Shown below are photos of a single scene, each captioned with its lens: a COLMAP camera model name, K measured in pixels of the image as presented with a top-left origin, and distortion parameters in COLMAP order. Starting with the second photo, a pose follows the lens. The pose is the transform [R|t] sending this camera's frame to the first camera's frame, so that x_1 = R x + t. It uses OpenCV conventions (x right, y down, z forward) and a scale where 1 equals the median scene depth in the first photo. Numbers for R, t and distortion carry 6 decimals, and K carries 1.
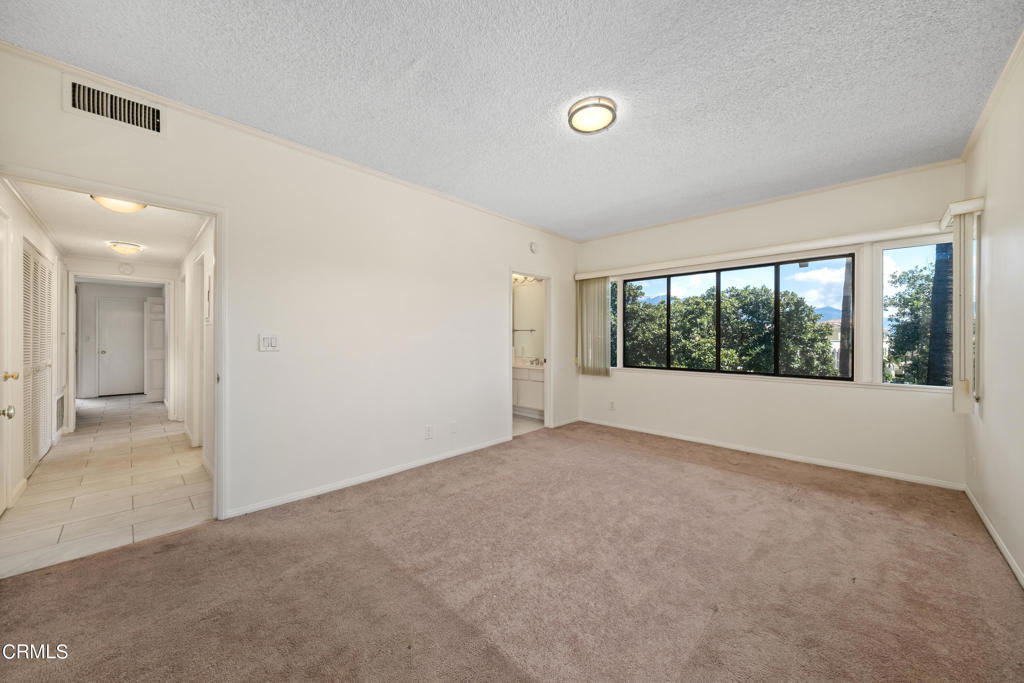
lens RADIAL K [[370.6, 0, 512.0], [0, 370.6, 341.5], [0, 0, 1]] dist [0.000012, -0.000001]
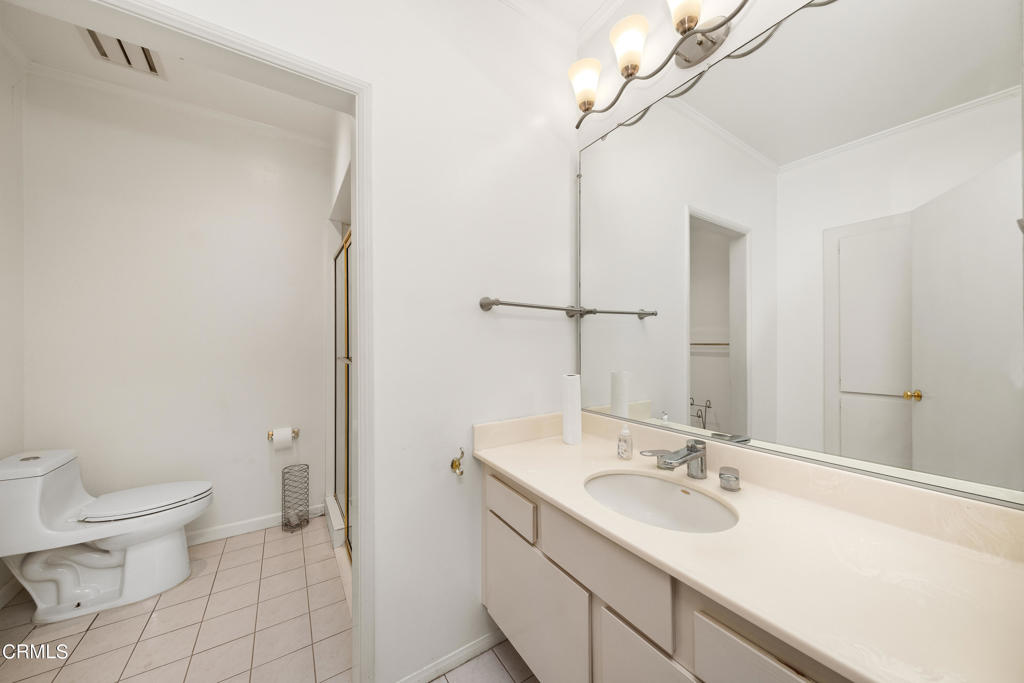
lens RADIAL K [[349.7, 0, 513.4], [0, 349.7, 347.2], [0, 0, 1]] dist [-0.001403, -0.000218]
pose [[0.978363, -0.004199, -0.206851, 0.010290], [0.004463, 0.999990, 0.000808, -0.004675], [0.206846, -0.001713, 0.978372, 0.746702]]
